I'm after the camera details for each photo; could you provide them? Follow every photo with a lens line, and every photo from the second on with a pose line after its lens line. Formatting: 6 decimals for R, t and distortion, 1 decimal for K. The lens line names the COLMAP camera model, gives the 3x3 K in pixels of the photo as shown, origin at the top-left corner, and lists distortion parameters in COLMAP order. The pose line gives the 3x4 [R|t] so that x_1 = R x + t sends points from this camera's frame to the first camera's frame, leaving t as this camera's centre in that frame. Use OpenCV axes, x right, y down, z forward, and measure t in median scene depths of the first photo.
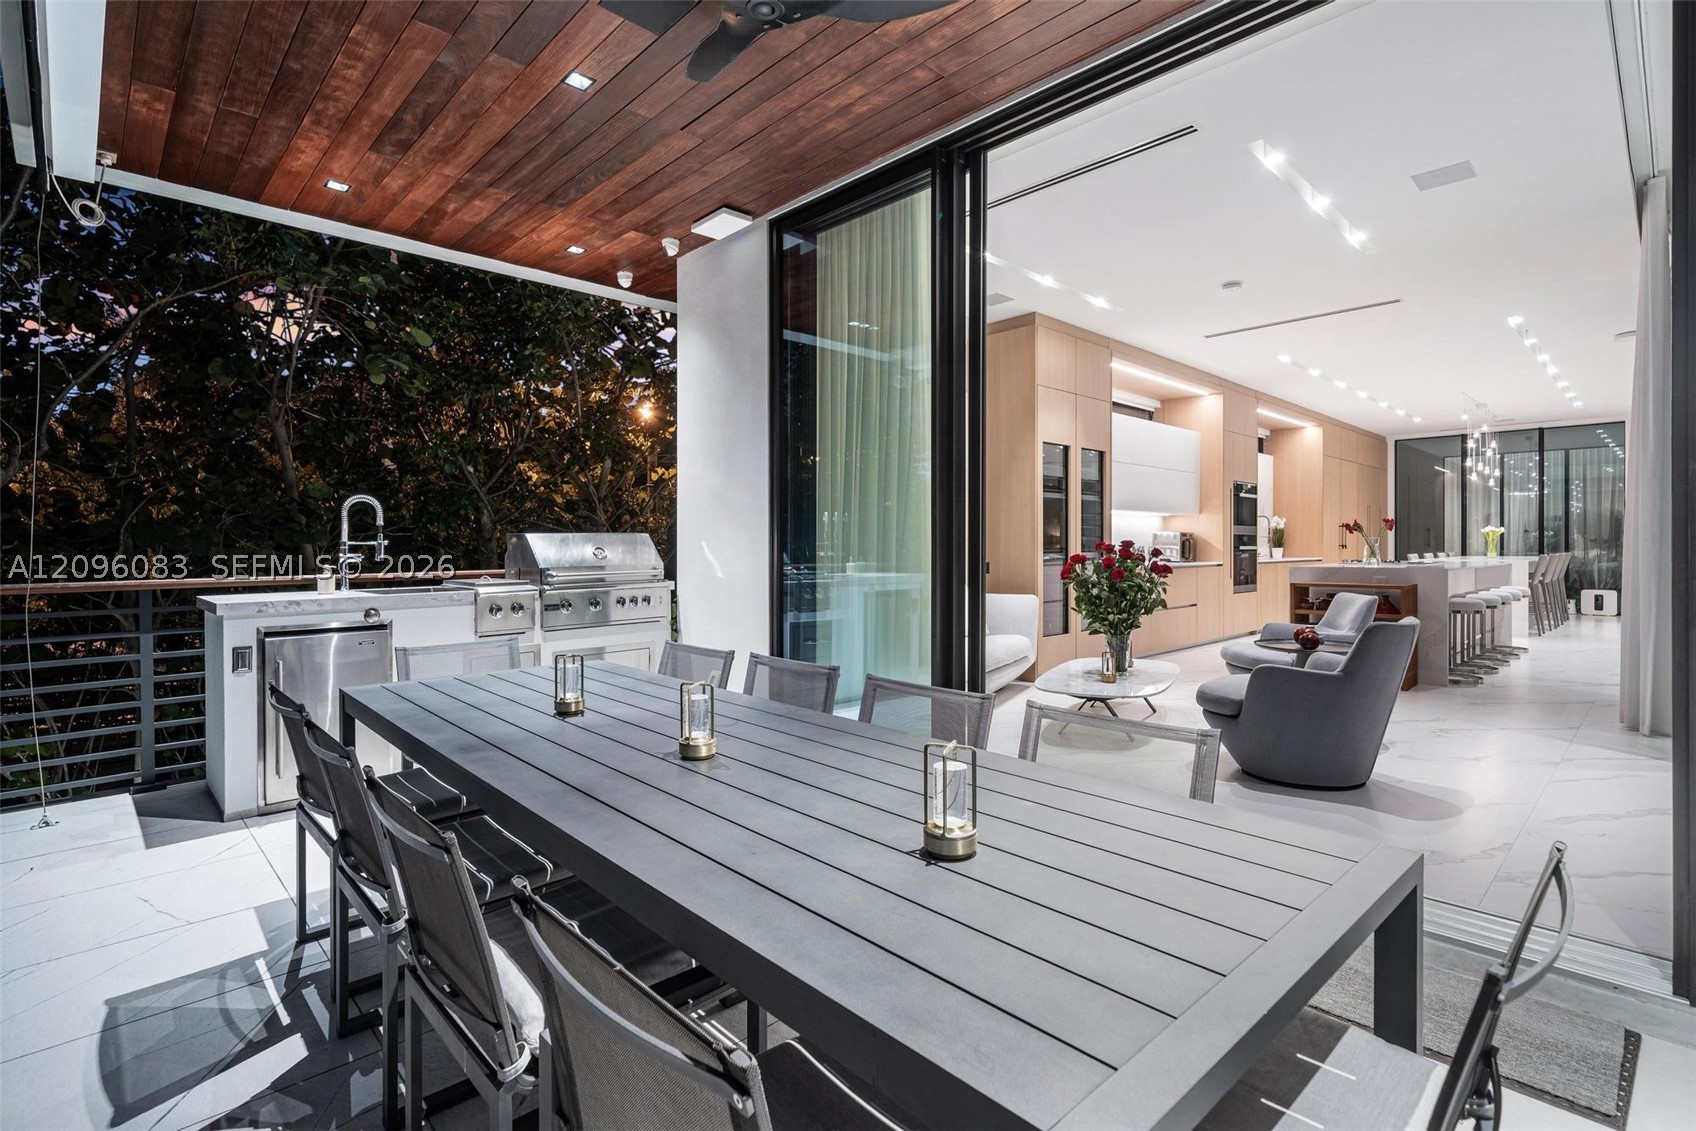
lens RADIAL K [[799.3, 0, 841.8], [0, 799.3, 548.0], [0, 0, 1]] dist [0.001033, 0.000645]
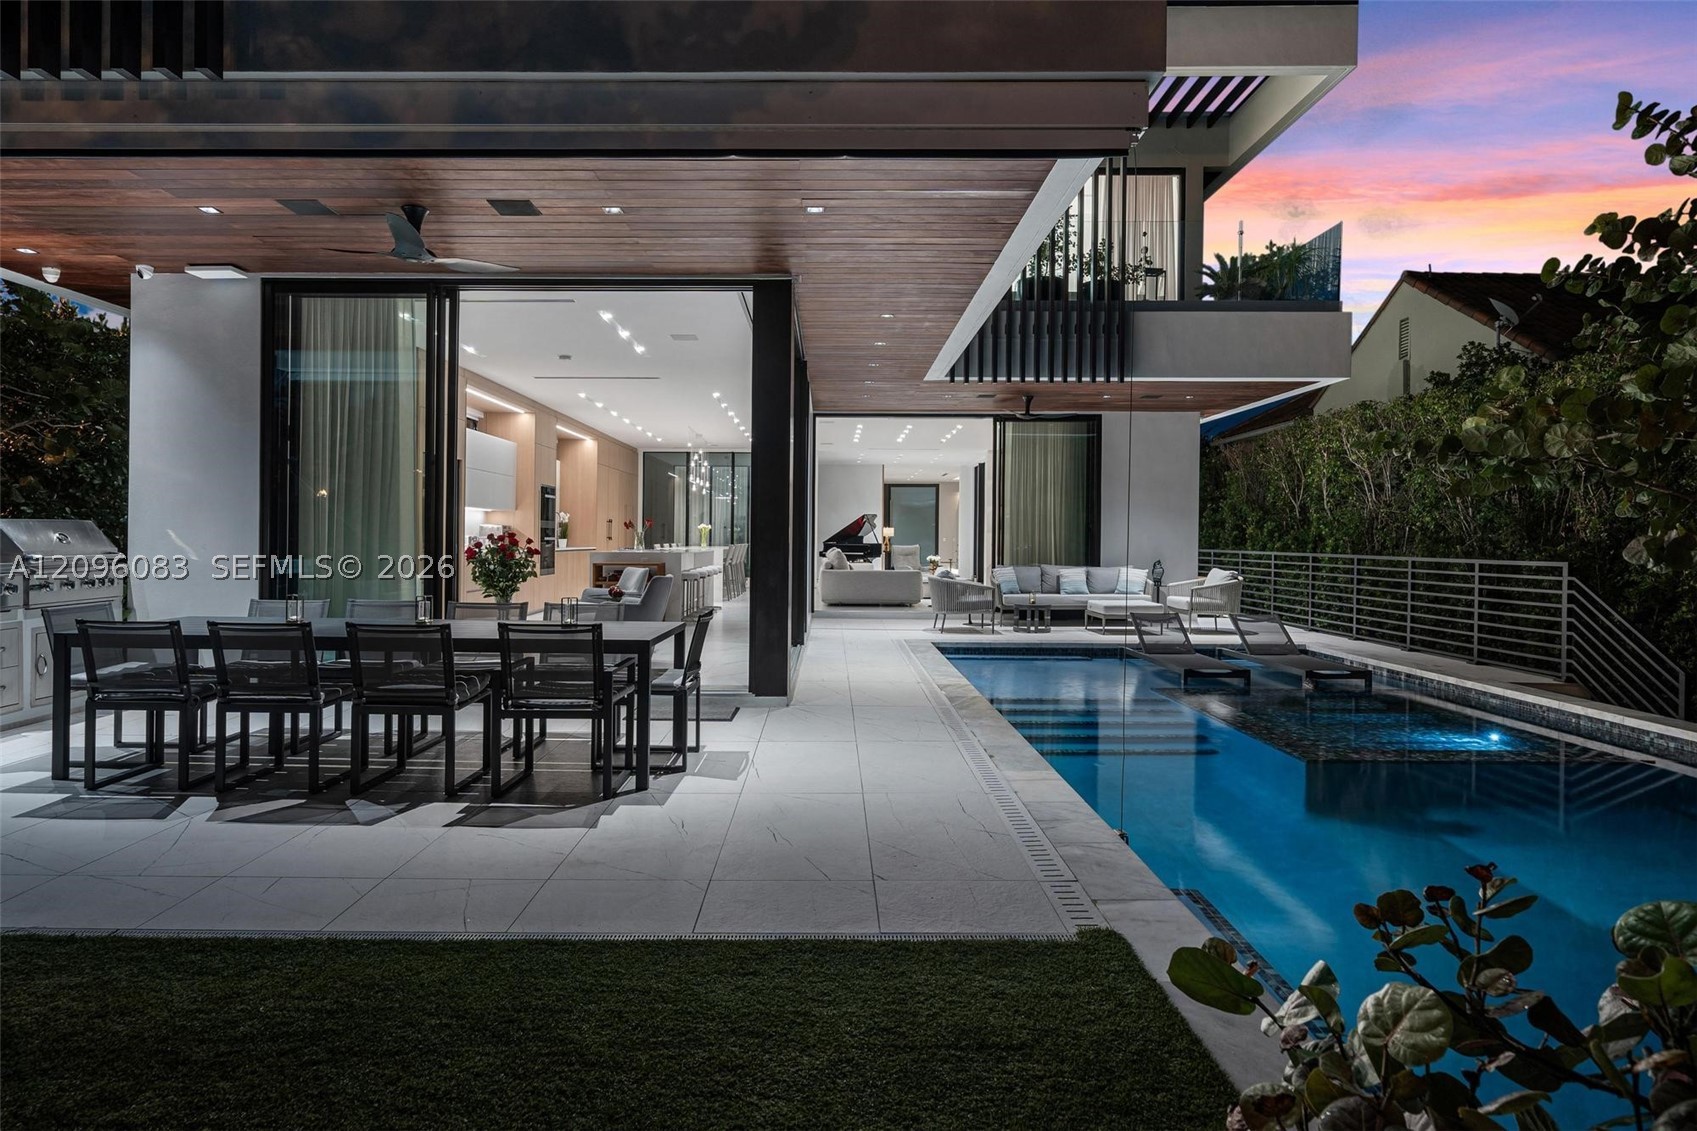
lens RADIAL K [[951.6, 0, 812.7], [0, 951.6, 516.8], [0, 0, 1]] dist [0.002044, 0.000535]
pose [[0.700190, 0.023649, 0.713564, -0.489284], [-0.007148, 0.999633, -0.026115, 0.003278], [-0.713920, 0.013185, 0.700103, -0.609090]]
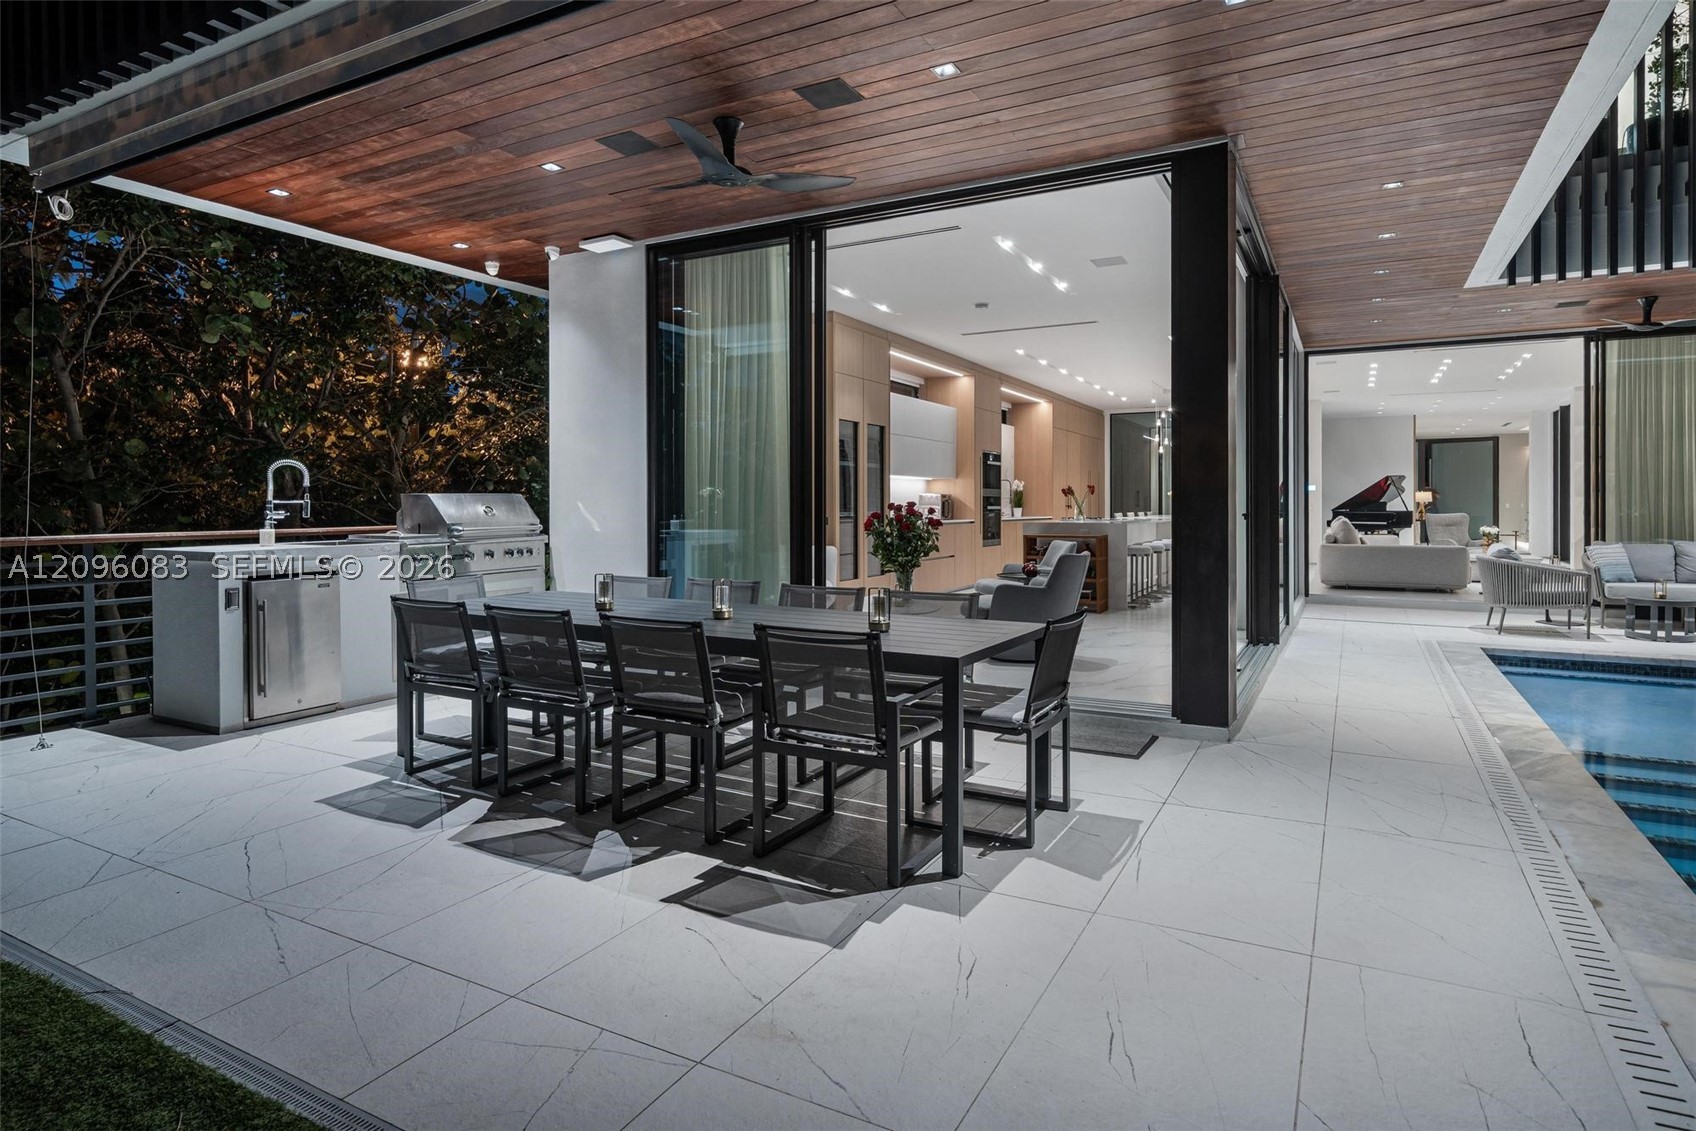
lens RADIAL K [[922.3, 0, 846.3], [0, 922.3, 494.6], [0, 0, 1]] dist [0.005752, -0.000056]
pose [[0.952311, 0.005563, 0.305079, -0.205936], [-0.001066, 0.999888, -0.014906, 0.001564], [-0.305128, 0.013870, 0.952210, -0.414117]]
